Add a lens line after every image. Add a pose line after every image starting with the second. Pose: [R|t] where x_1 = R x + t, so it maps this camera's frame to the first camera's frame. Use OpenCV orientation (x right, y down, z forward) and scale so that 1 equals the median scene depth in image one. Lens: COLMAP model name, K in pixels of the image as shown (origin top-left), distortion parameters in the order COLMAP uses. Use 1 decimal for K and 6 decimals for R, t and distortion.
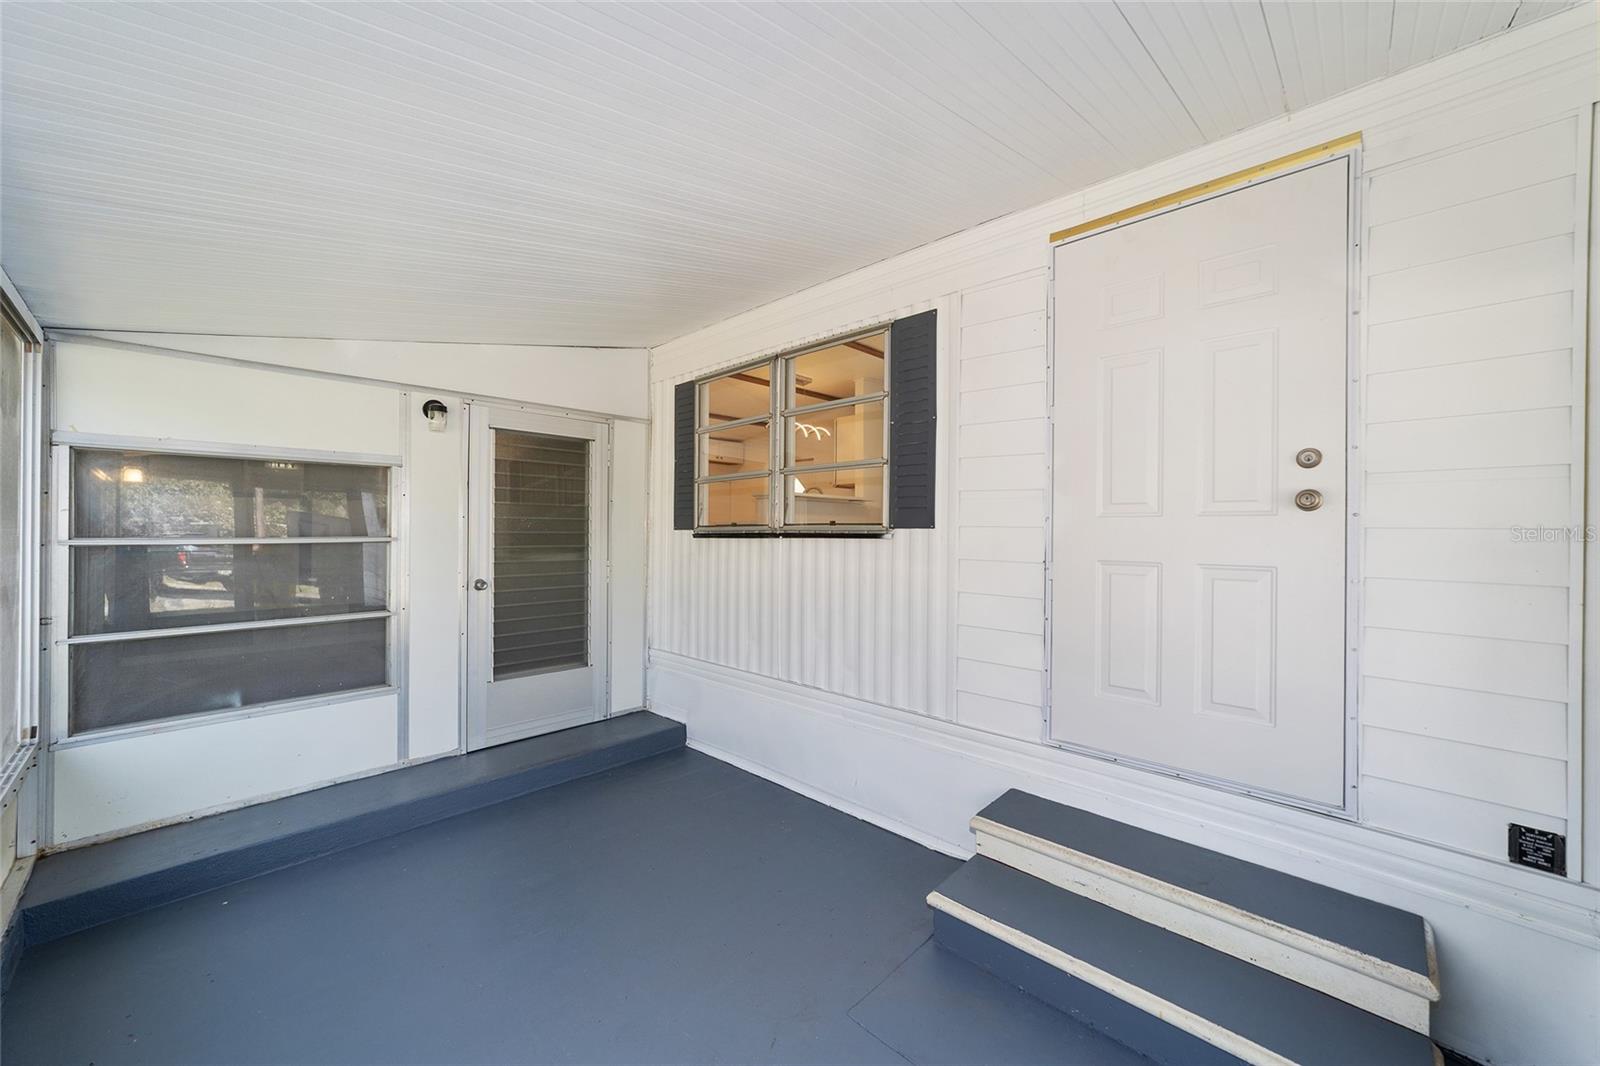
lens RADIAL K [[615.1, 0, 794.8], [0, 615.1, 530.1], [0, 0, 1]] dist [-0.015906, 0.007047]
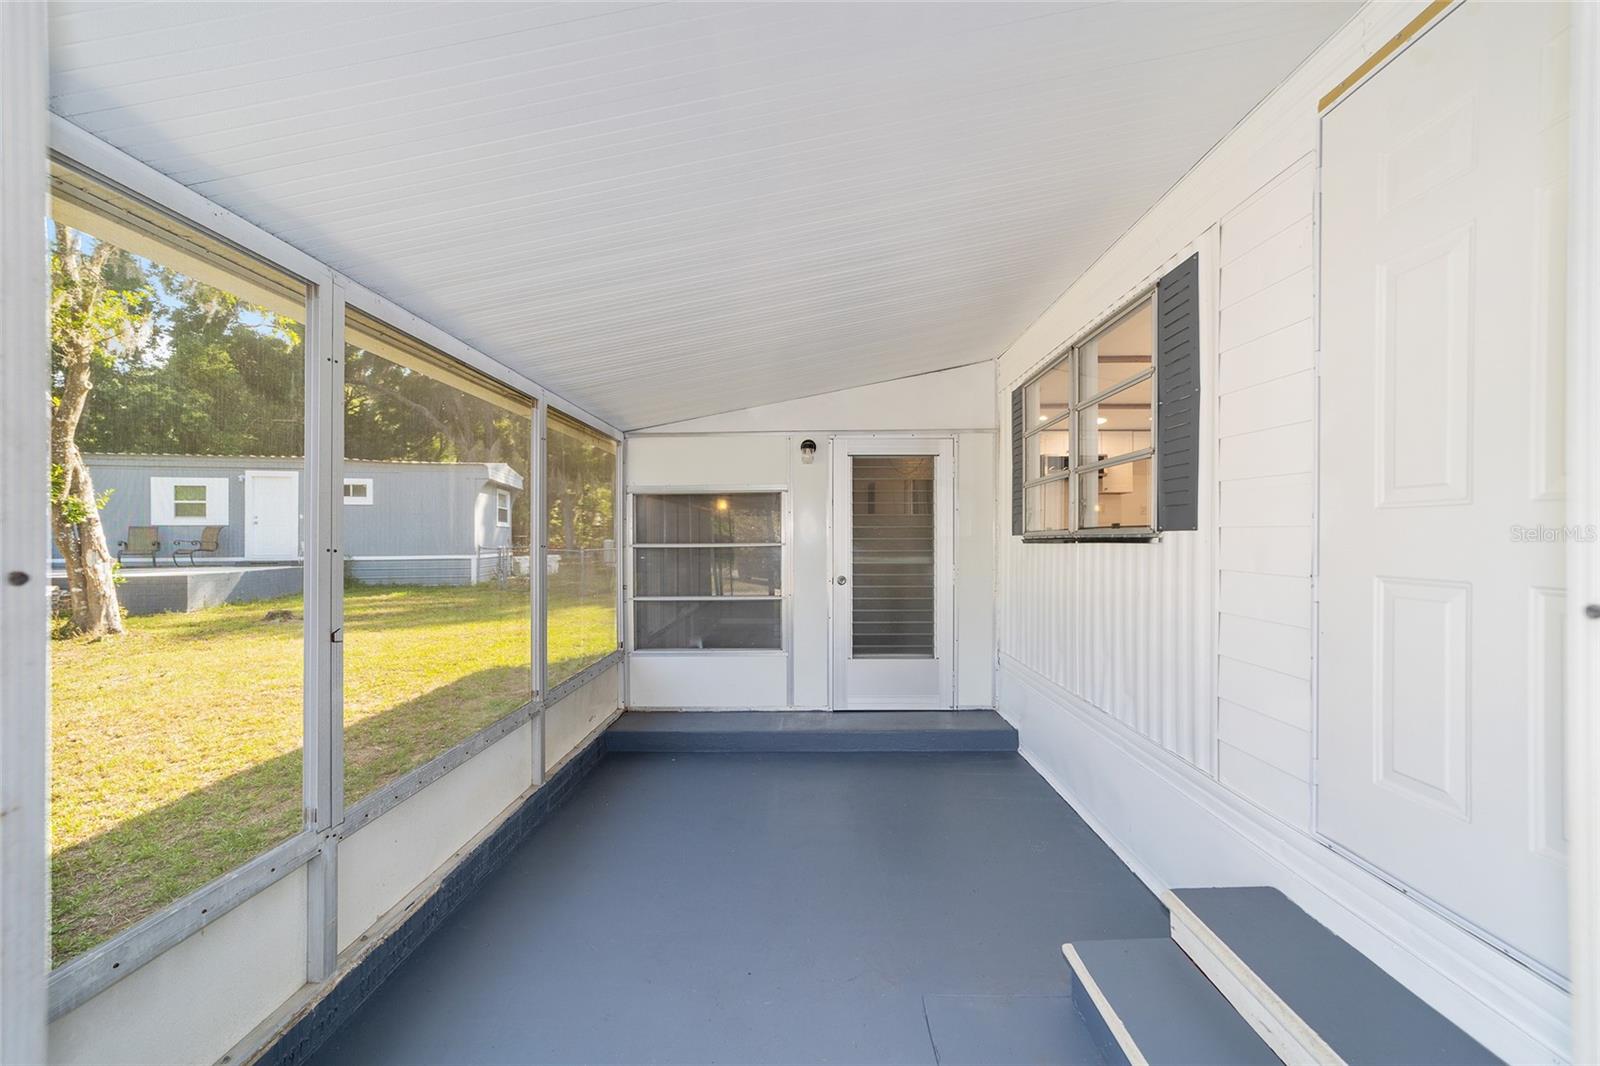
lens RADIAL K [[615.1, 0, 788.8], [0, 615.1, 537.7], [0, 0, 1]] dist [-0.015906, 0.007047]
pose [[0.673622, -0.007523, -0.739038, 0.388900], [0.008096, 0.999963, -0.002800, 0.004172], [0.739032, -0.004098, 0.673658, 0.070828]]
